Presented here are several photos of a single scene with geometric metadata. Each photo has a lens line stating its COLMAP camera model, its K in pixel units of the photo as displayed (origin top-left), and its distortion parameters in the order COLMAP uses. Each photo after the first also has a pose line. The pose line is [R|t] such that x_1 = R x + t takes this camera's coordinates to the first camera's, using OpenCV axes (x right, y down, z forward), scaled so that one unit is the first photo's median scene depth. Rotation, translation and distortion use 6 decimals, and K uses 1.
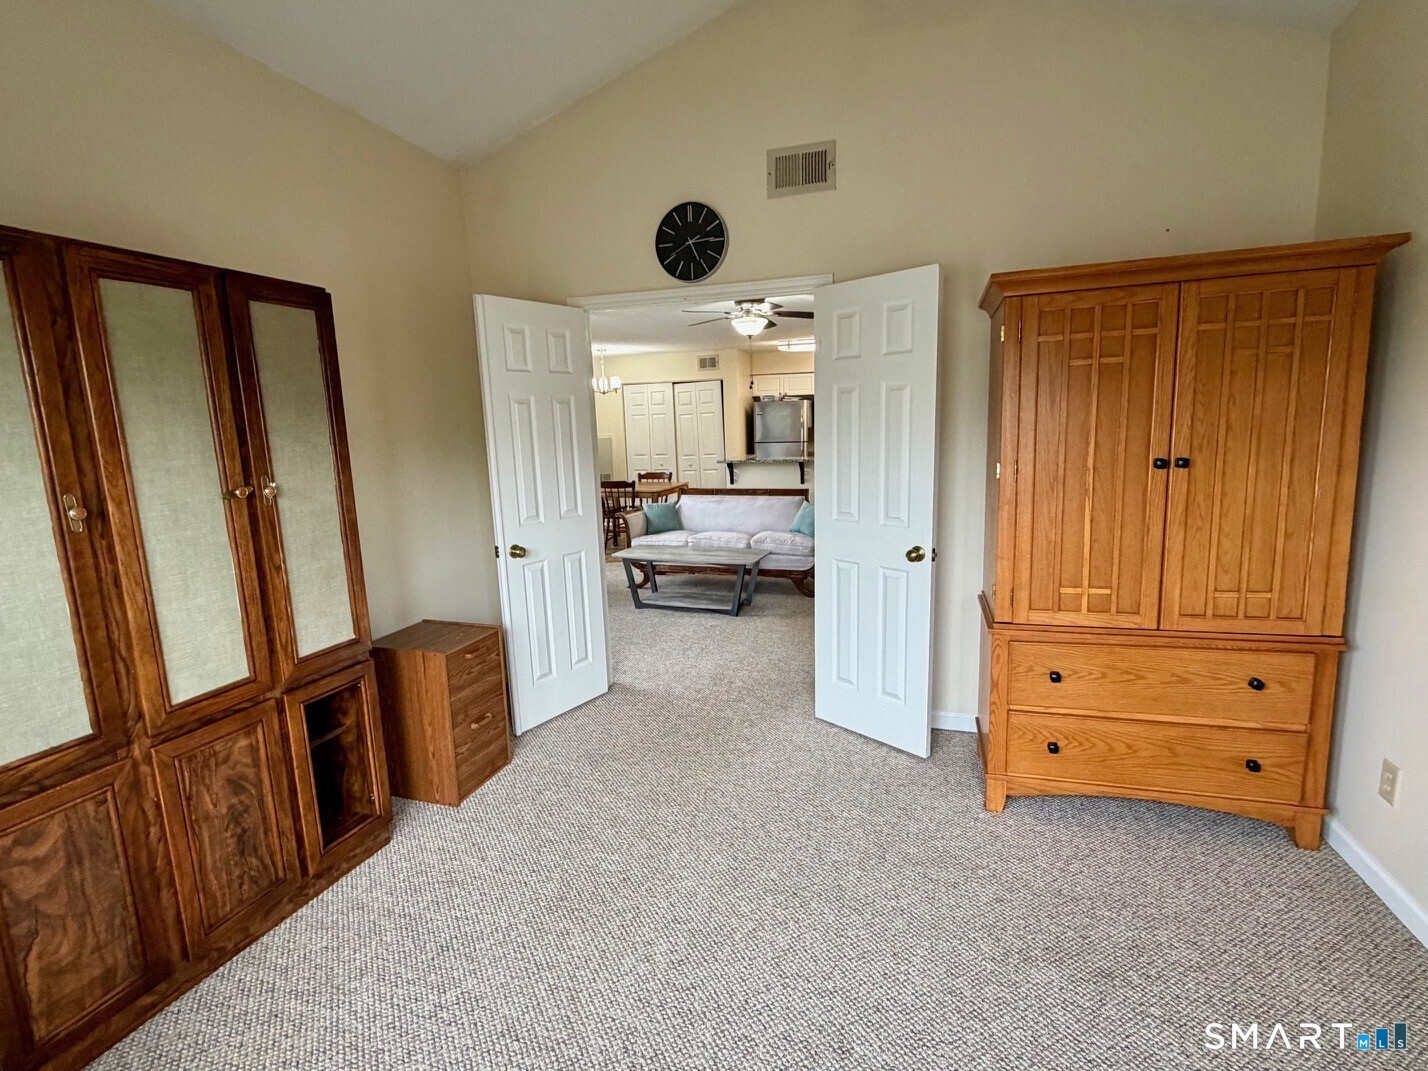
lens RADIAL K [[695.5, 0, 714.1], [0, 695.5, 539.8], [0, 0, 1]] dist [-0.048873, 0.000446]
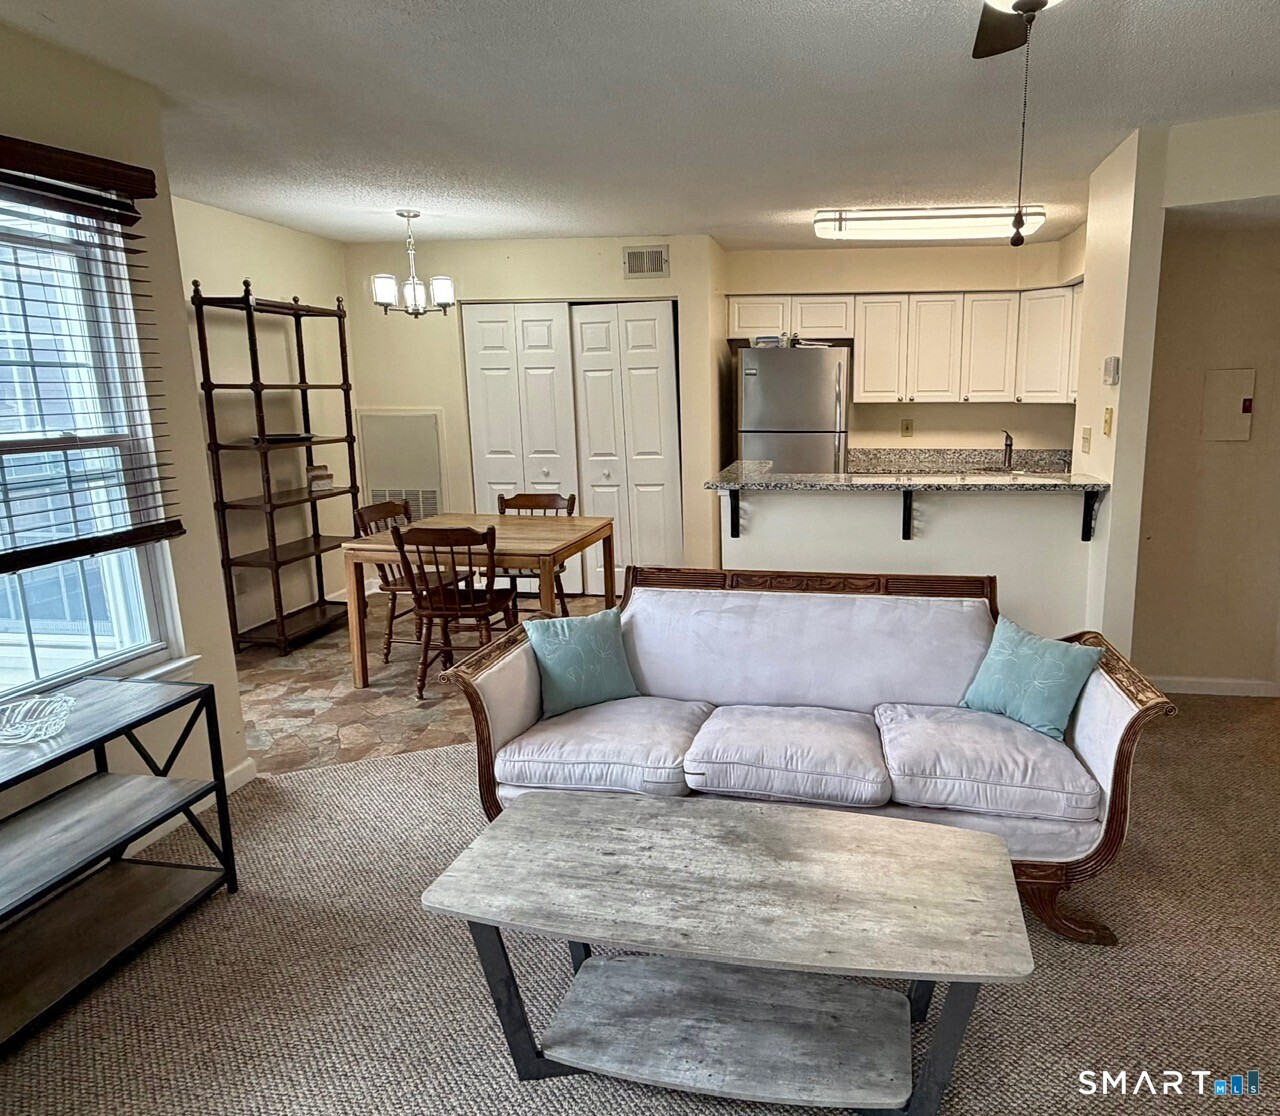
lens RADIAL K [[857.7, 0, 742.8], [0, 857.7, 557.6], [0, 0, 1]] dist [0.000428, 0.006349]
pose [[0.983332, -0.008677, 0.181612, -0.054894], [0.004429, 0.999707, 0.023781, -0.068568], [-0.181766, -0.022580, 0.983083, 0.422147]]
